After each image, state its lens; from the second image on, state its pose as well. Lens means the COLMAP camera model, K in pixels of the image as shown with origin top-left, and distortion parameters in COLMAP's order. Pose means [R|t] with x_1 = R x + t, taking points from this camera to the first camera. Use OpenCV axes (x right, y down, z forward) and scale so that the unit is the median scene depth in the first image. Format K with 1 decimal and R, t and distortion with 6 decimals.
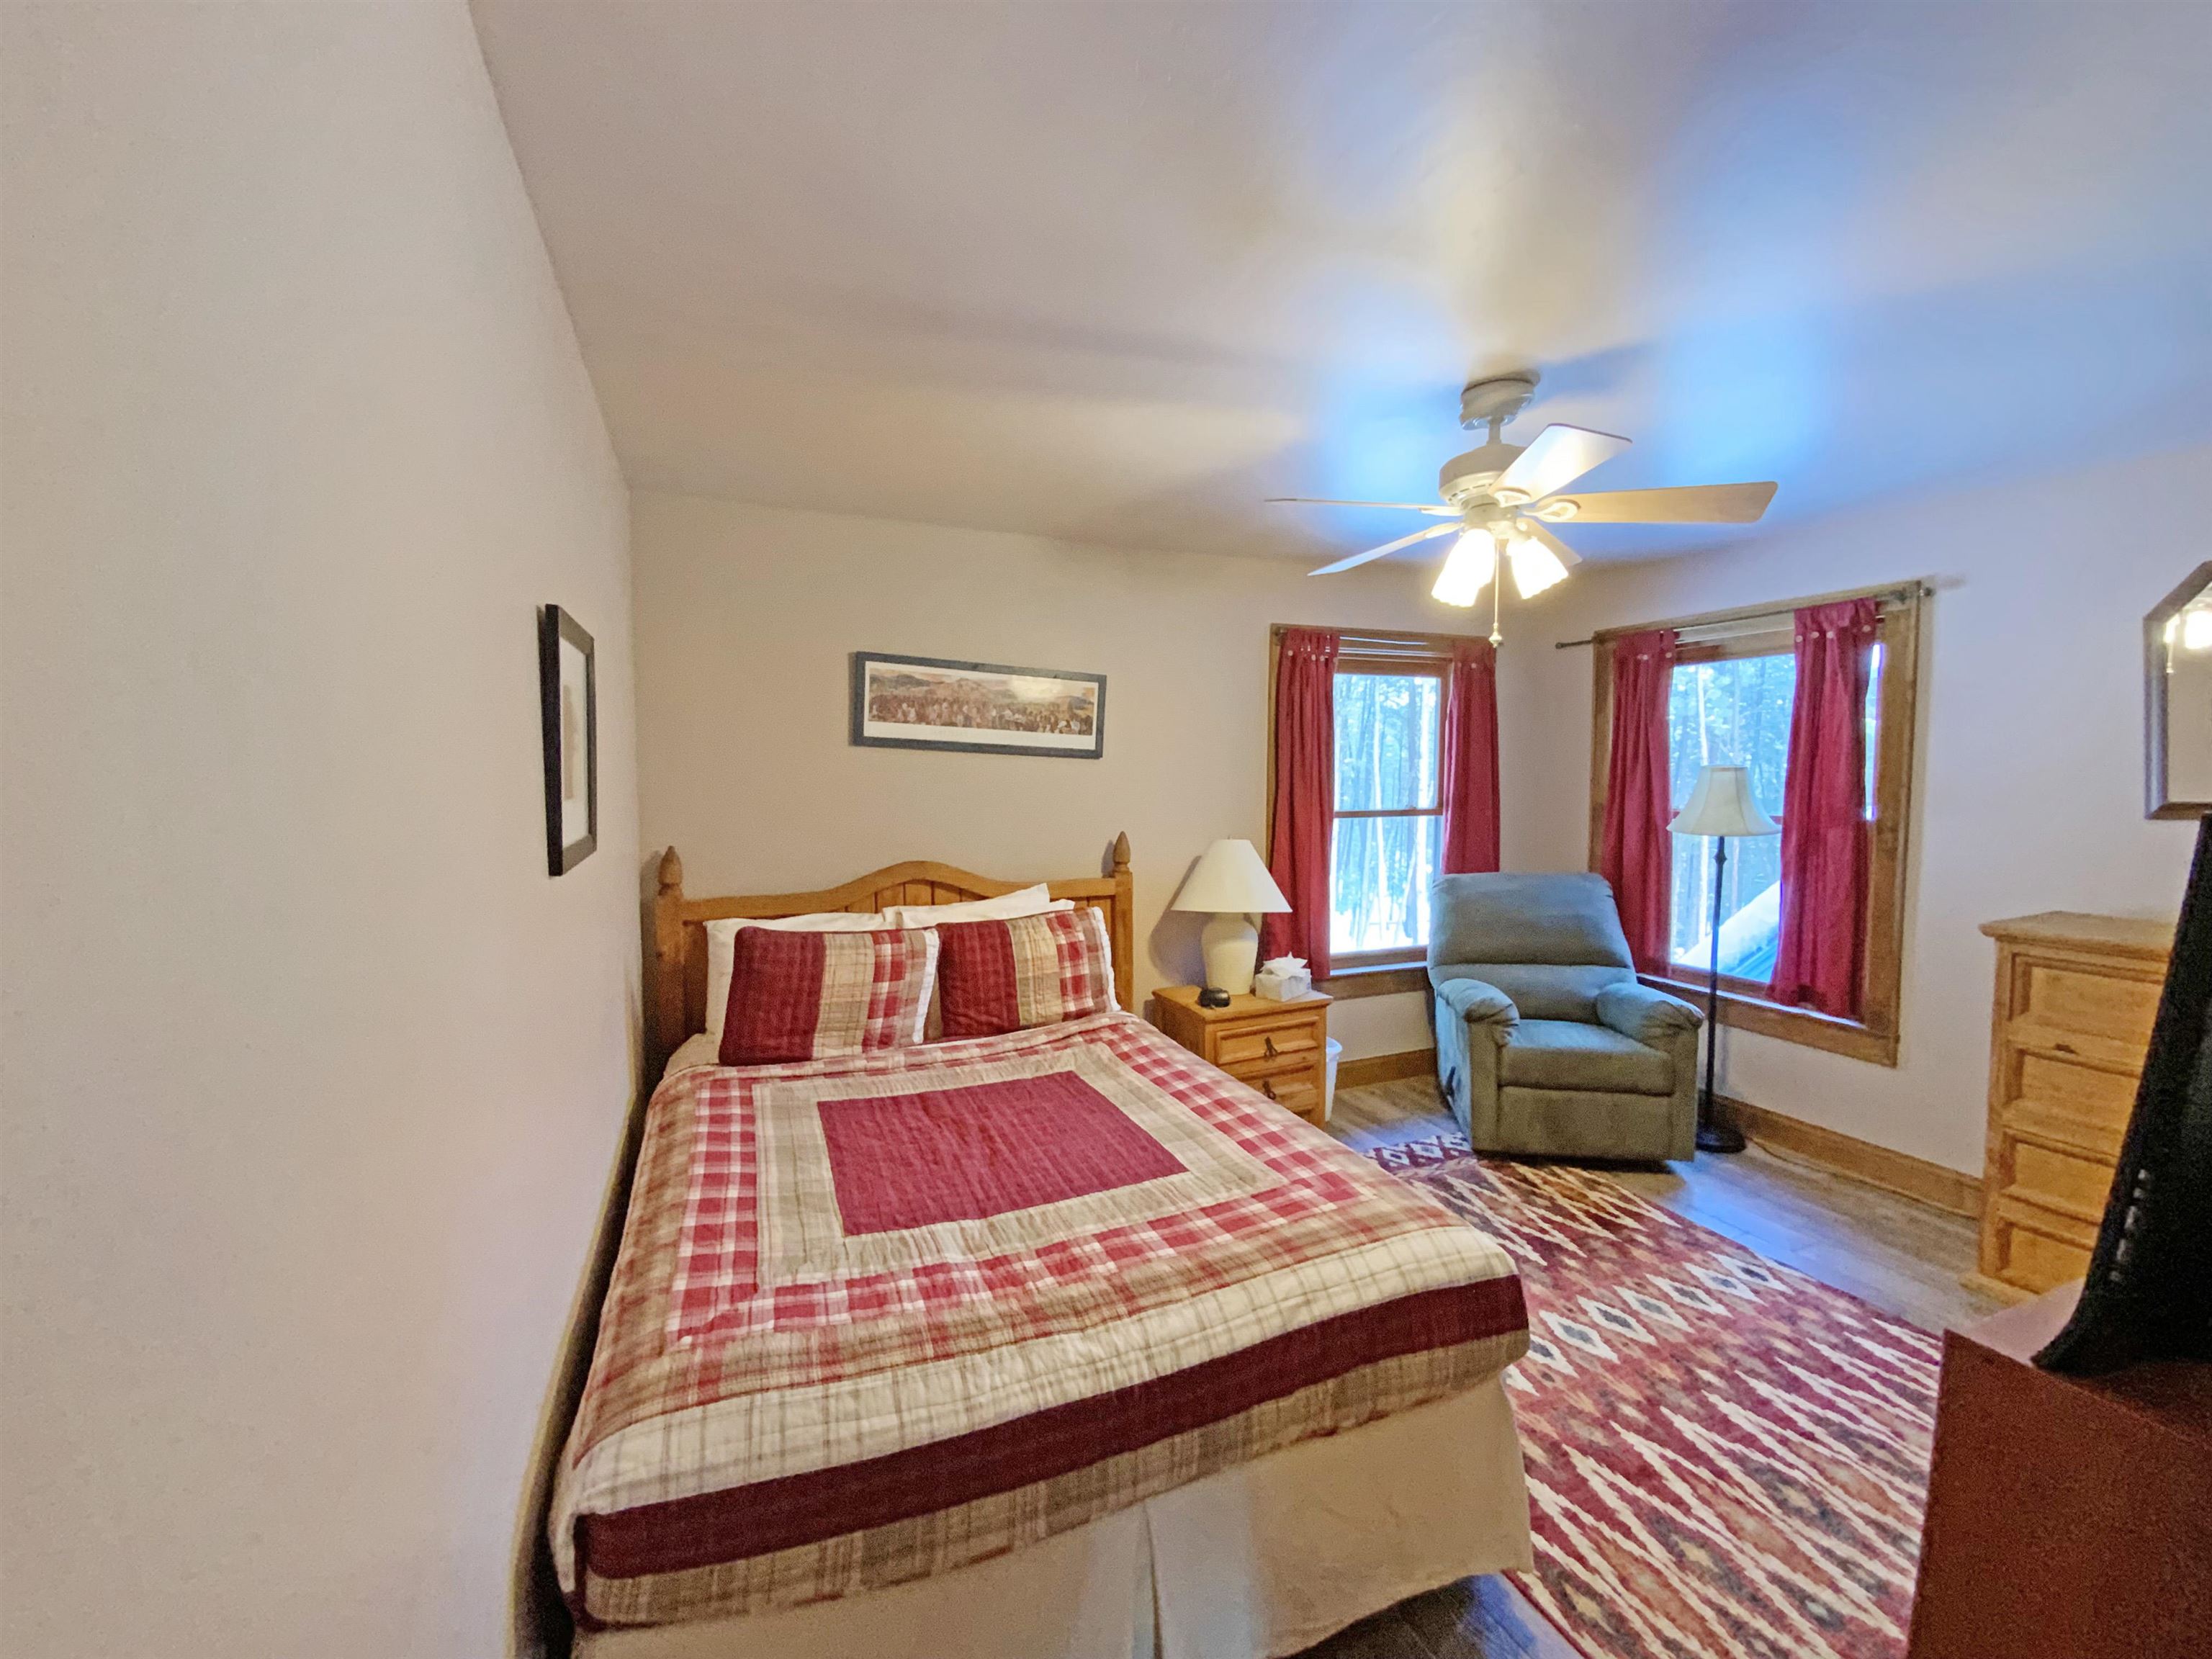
lens RADIAL K [[893.2, 0, 1102.0], [0, 893.2, 824.0], [0, 0, 1]] dist [-0.000875, -0.011600]
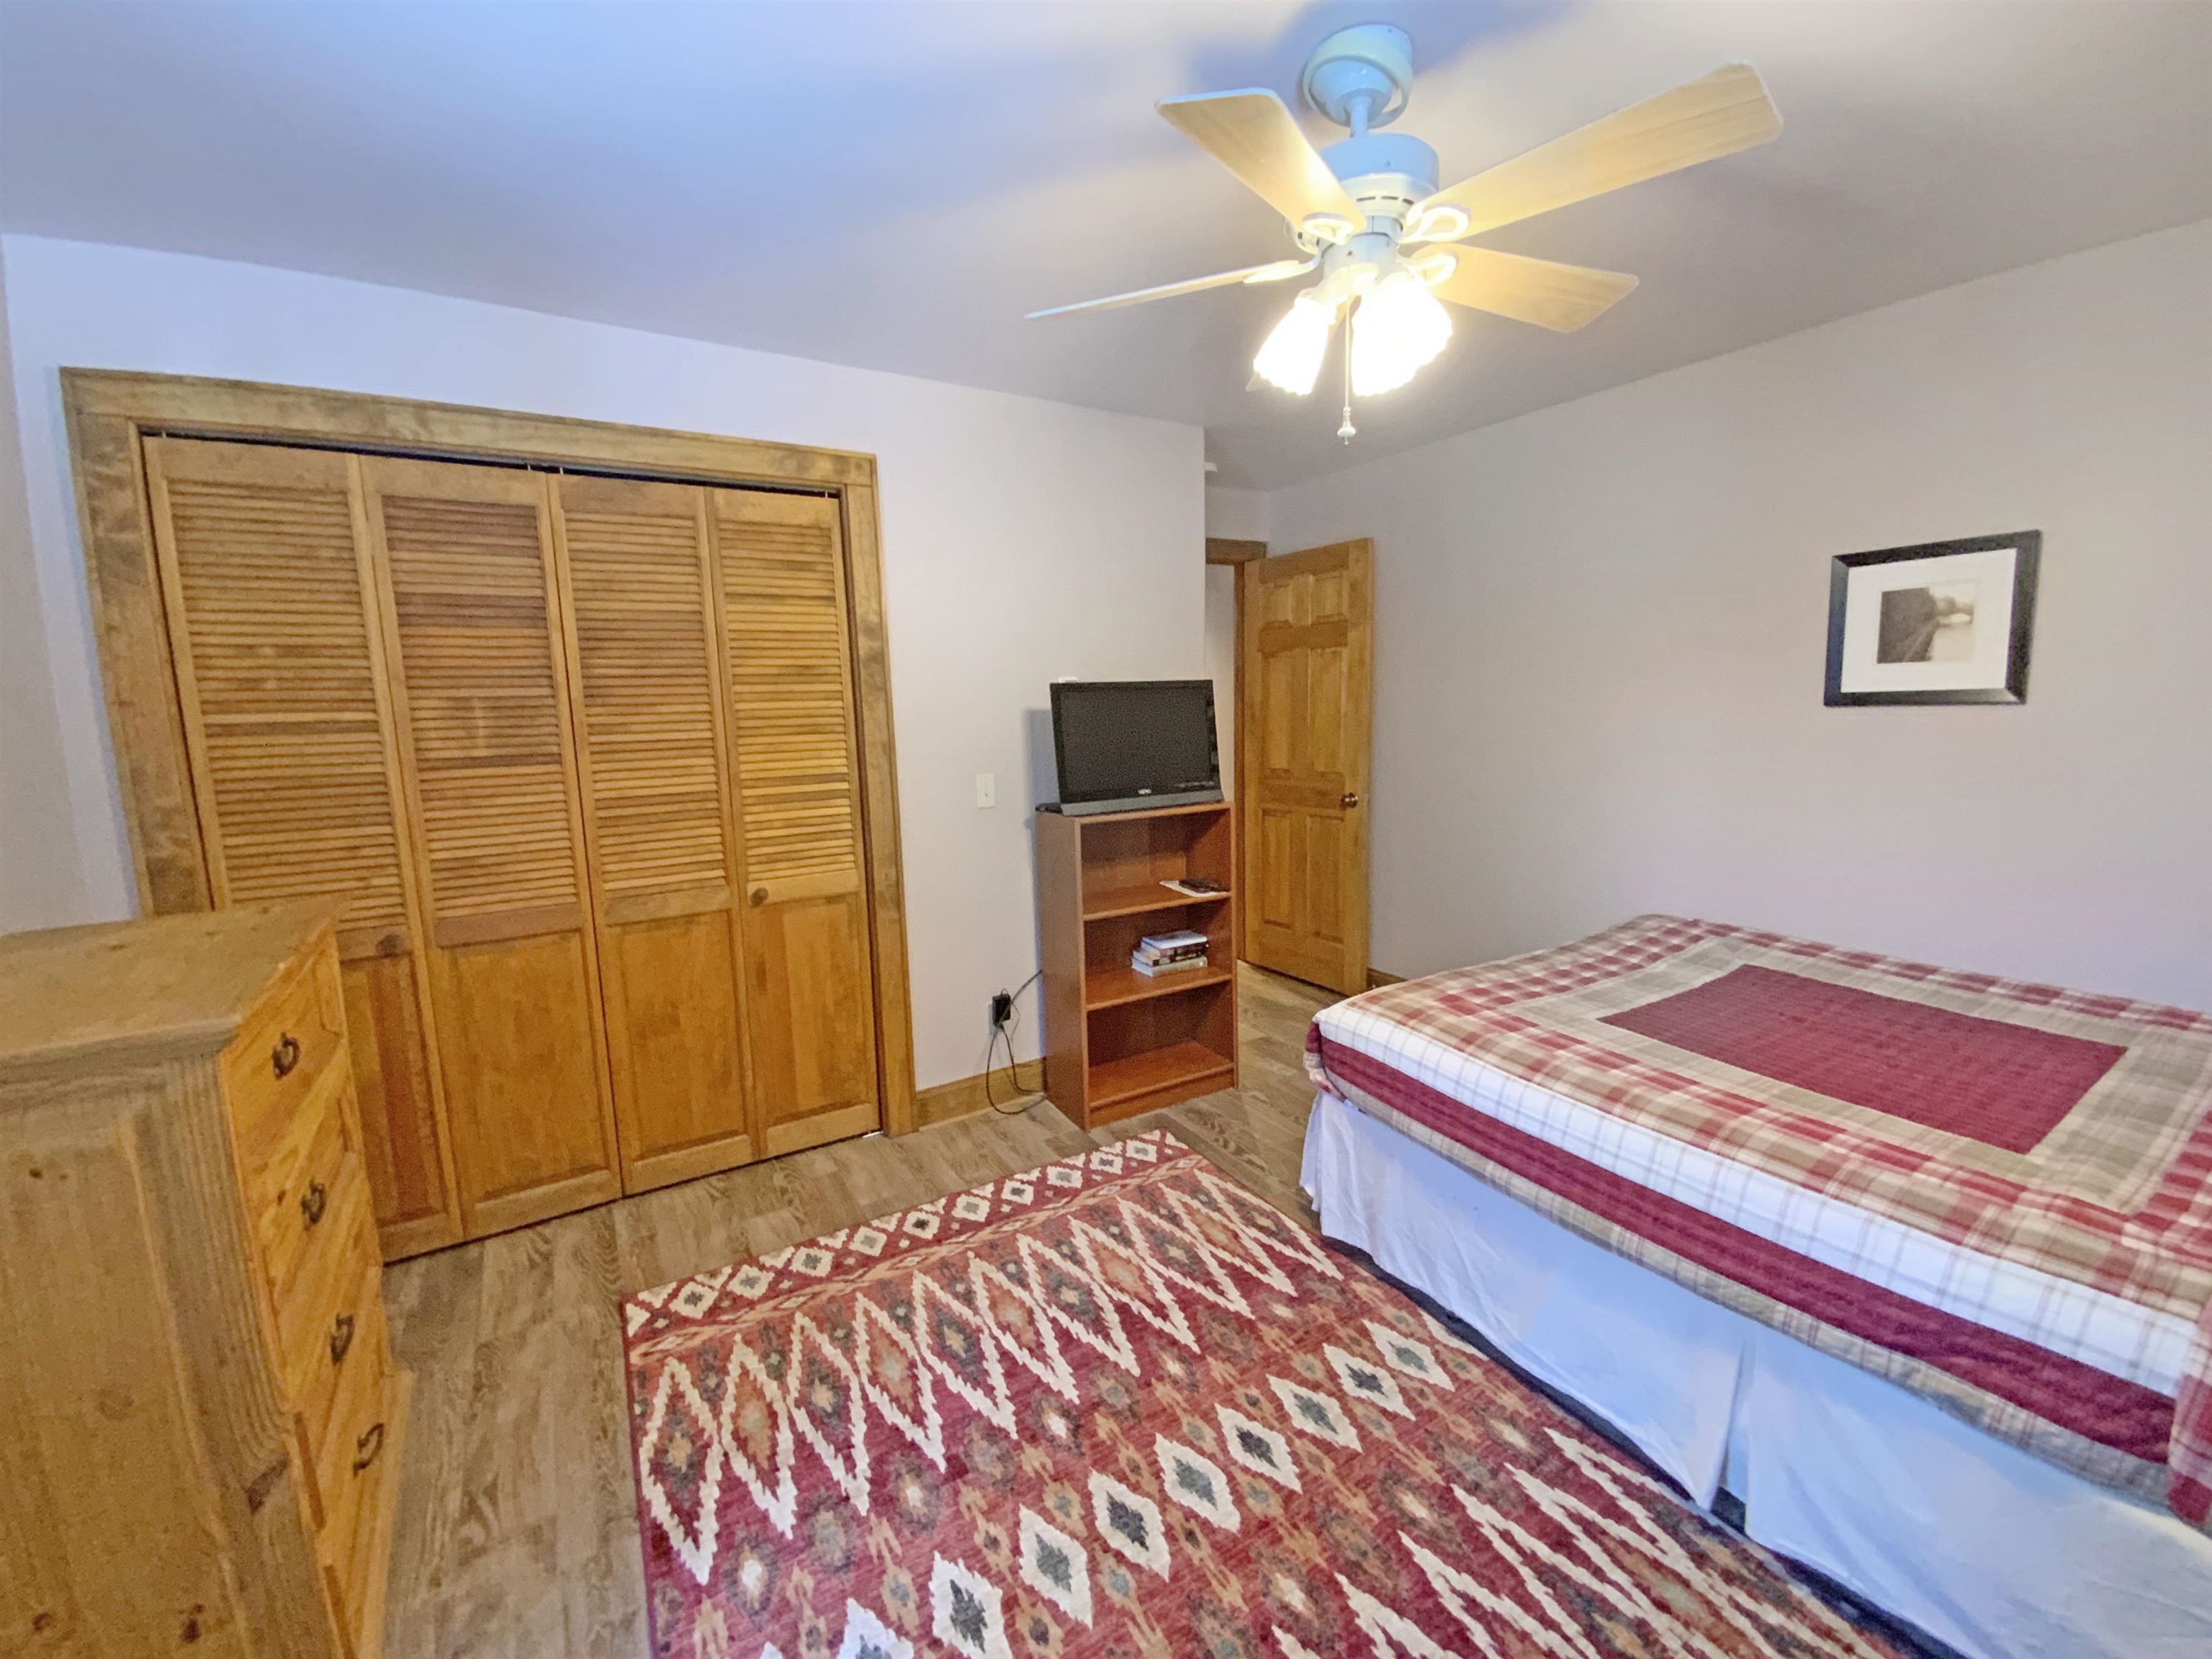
lens RADIAL K [[893.2, 0, 1100.9], [0, 893.2, 820.0], [0, 0, 1]] dist [-0.000875, -0.011600]
pose [[-0.989209, 0.053703, -0.136312, 0.783832], [0.026506, 0.980644, 0.193995, -0.074125], [0.144092, 0.188289, -0.971486, 1.817950]]
